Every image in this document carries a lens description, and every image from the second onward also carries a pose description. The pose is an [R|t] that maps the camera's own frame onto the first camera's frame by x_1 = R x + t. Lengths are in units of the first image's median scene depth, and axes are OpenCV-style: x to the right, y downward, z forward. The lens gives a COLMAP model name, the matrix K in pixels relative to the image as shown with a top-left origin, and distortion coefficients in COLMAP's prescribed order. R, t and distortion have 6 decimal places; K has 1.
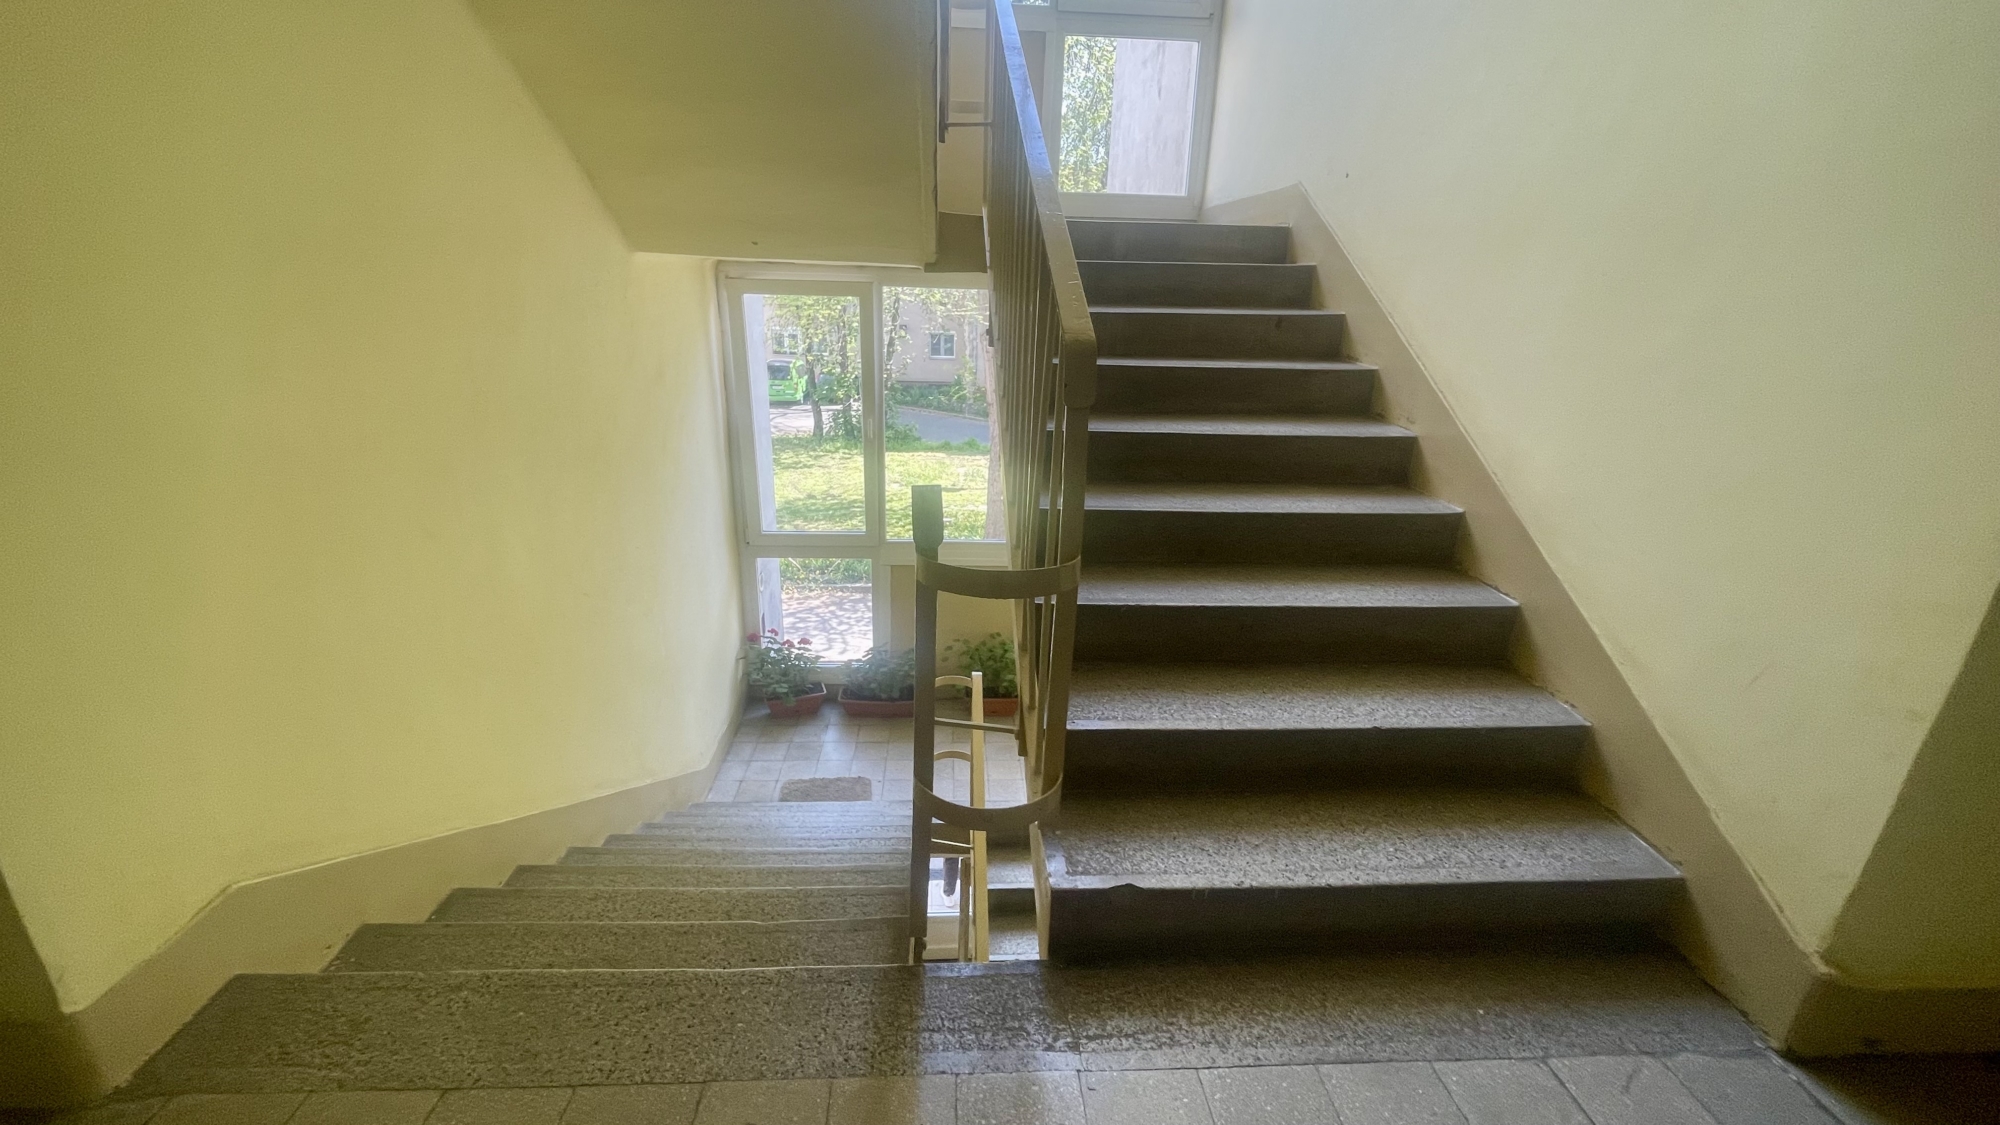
lens RADIAL K [[808.5, 0, 987.7], [0, 808.5, 566.7], [0, 0, 1]] dist [-0.002418, -0.000238]
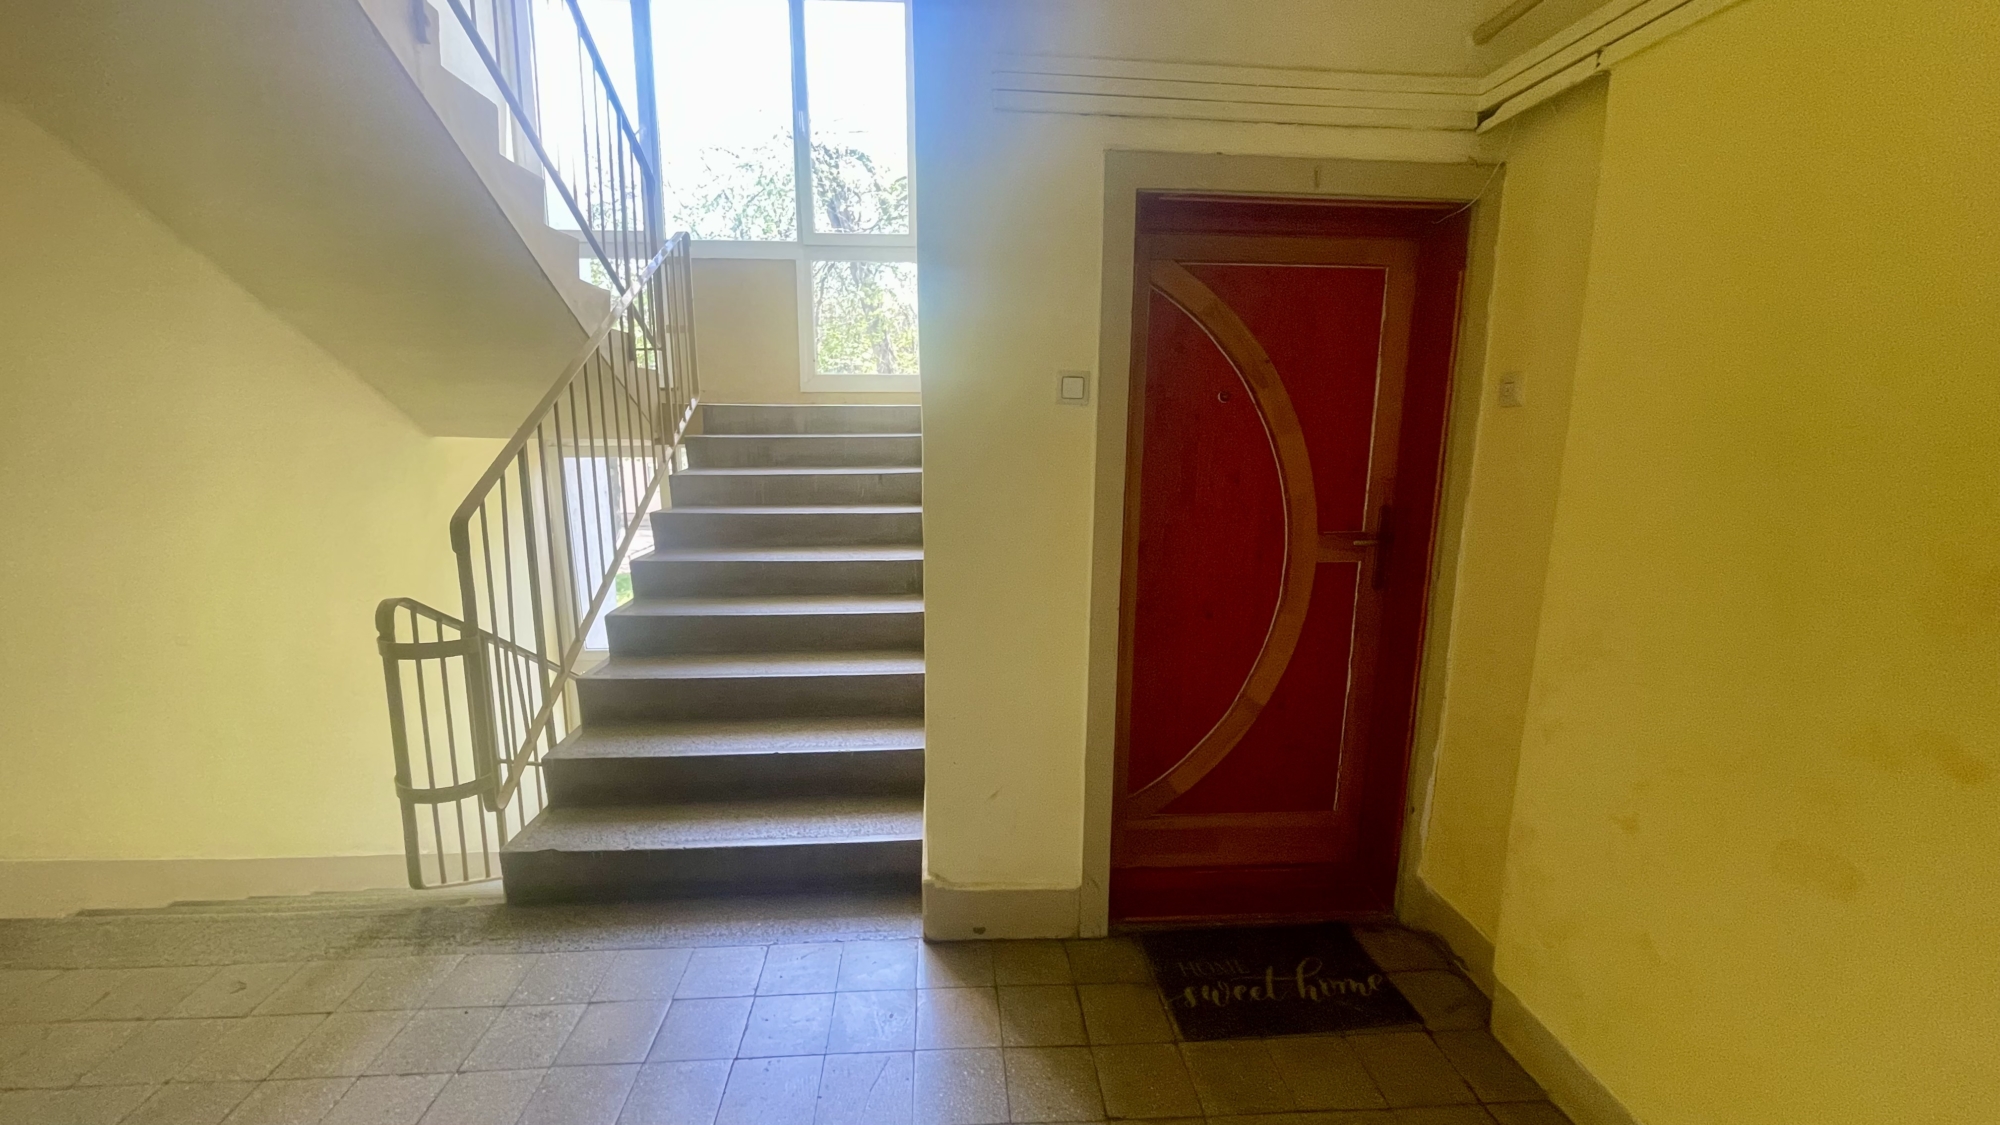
lens RADIAL K [[808.5, 0, 987.7], [0, 808.5, 566.7], [0, 0, 1]] dist [-0.002418, -0.000238]
pose [[0.999609, -0.027926, -0.001308, 0.736691], [0.027402, 0.987987, -0.152091, 0.081636], [0.005539, 0.151996, 0.988366, -0.441456]]
